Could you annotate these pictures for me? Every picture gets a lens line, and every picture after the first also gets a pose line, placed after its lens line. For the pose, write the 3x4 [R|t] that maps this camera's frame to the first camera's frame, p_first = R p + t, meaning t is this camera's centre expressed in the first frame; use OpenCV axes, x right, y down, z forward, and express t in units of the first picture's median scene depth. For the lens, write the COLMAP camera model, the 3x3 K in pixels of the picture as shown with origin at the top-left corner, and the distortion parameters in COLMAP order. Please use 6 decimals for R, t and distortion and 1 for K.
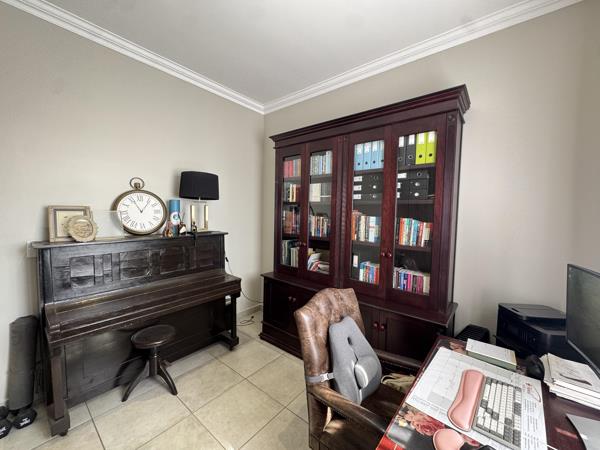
lens RADIAL K [[248.4, 0, 300.6], [0, 248.4, 220.4], [0, 0, 1]] dist [0.000552, 0.000028]
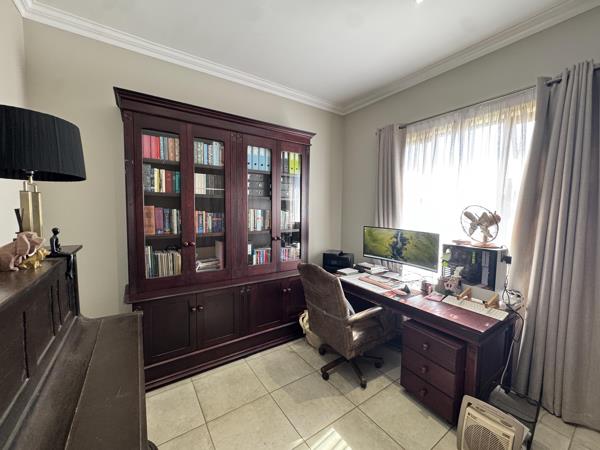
lens RADIAL K [[240.0, 0, 300.0], [0, 240.0, 225.0], [0, 0, 1]] dist [-0.002382, -0.000235]
pose [[0.261450, -0.071732, 0.962548, -0.705742], [0.036798, 0.997250, 0.064323, -0.008034], [-0.964515, 0.018602, 0.263371, 0.447078]]
